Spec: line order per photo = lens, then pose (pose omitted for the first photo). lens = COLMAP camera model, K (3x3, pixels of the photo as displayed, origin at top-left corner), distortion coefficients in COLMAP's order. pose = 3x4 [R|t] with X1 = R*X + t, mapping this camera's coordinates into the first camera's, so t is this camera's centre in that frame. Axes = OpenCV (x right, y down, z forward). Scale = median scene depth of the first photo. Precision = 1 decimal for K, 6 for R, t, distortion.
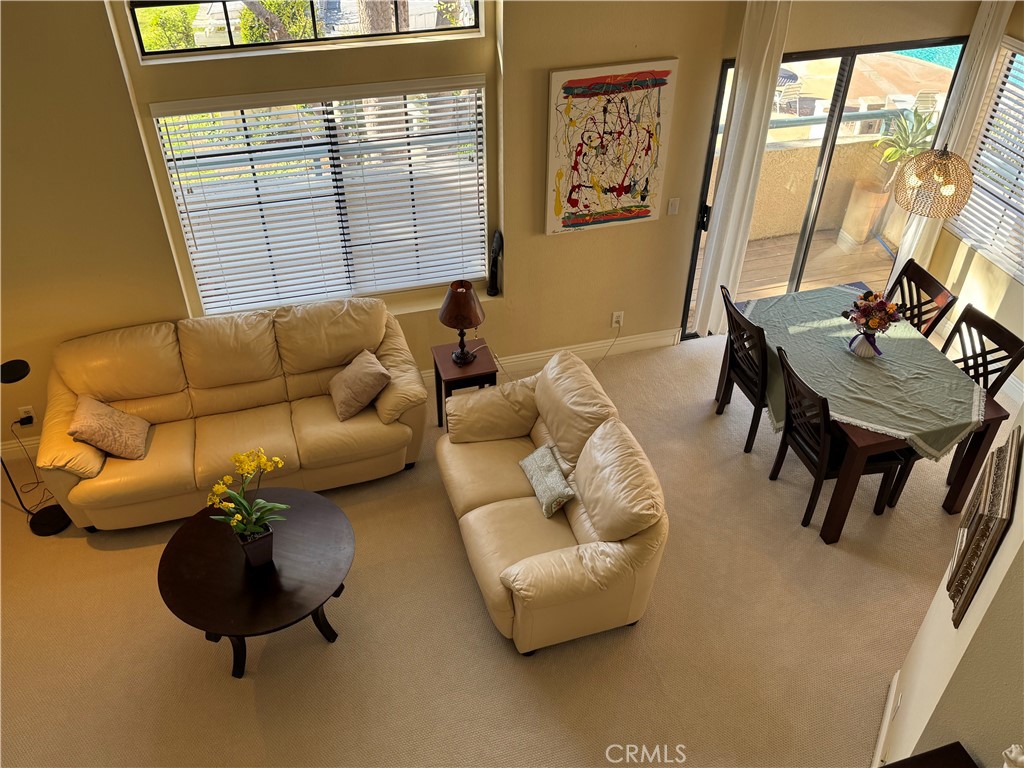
lens RADIAL K [[904.3, 0, 512.0], [0, 904.3, 384.0], [0, 0, 1]] dist [0.100908, -0.004255]
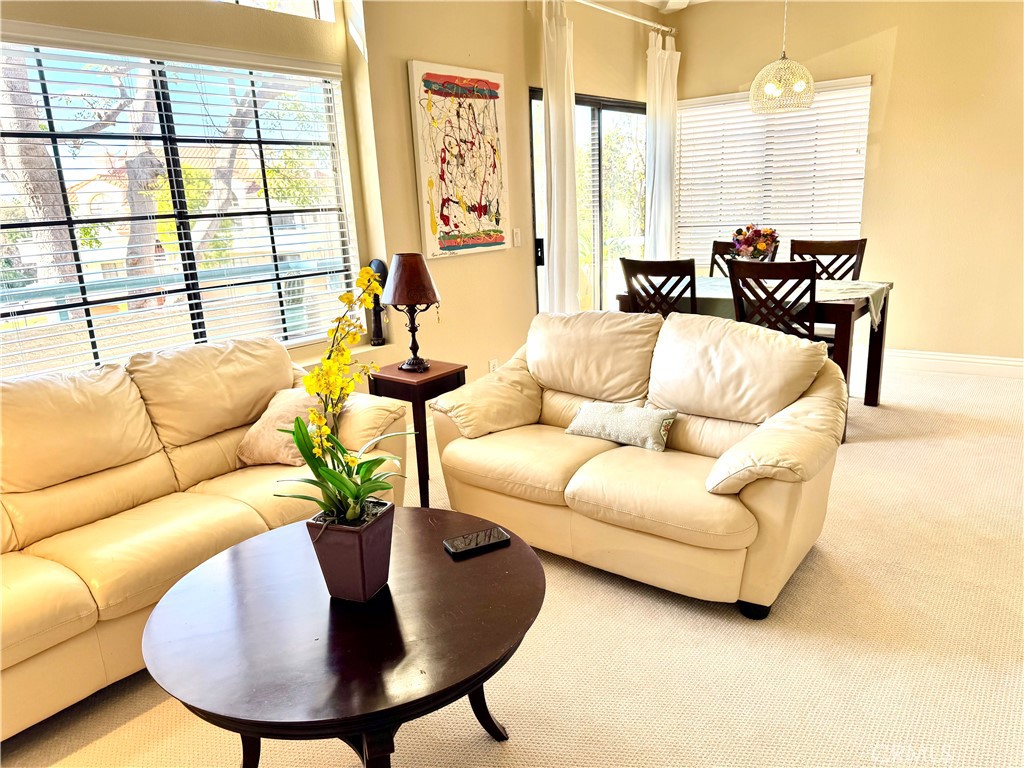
lens RADIAL K [[723.7, 0, 506.6], [0, 723.7, 388.7], [0, 0, 1]] dist [0.104137, -0.164090]
pose [[0.816070, -0.192420, 0.544981, -0.327399], [0.400270, 0.868371, -0.292773, 0.196082], [-0.416910, 0.457063, 0.785672, 0.489230]]
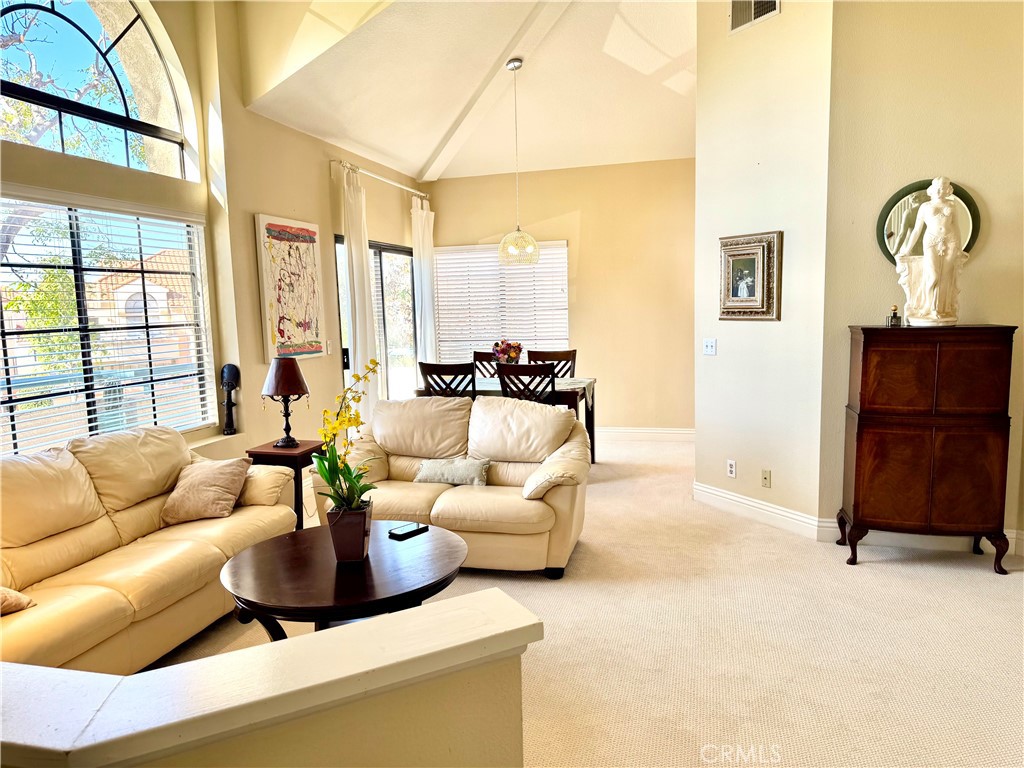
lens RADIAL K [[723.7, 0, 506.6], [0, 723.7, 388.7], [0, 0, 1]] dist [0.104137, -0.164090]
pose [[0.536437, -0.121928, 0.835086, -0.579614], [0.548166, 0.802697, -0.234928, 0.238268], [-0.641677, 0.583790, 0.497433, 0.411468]]
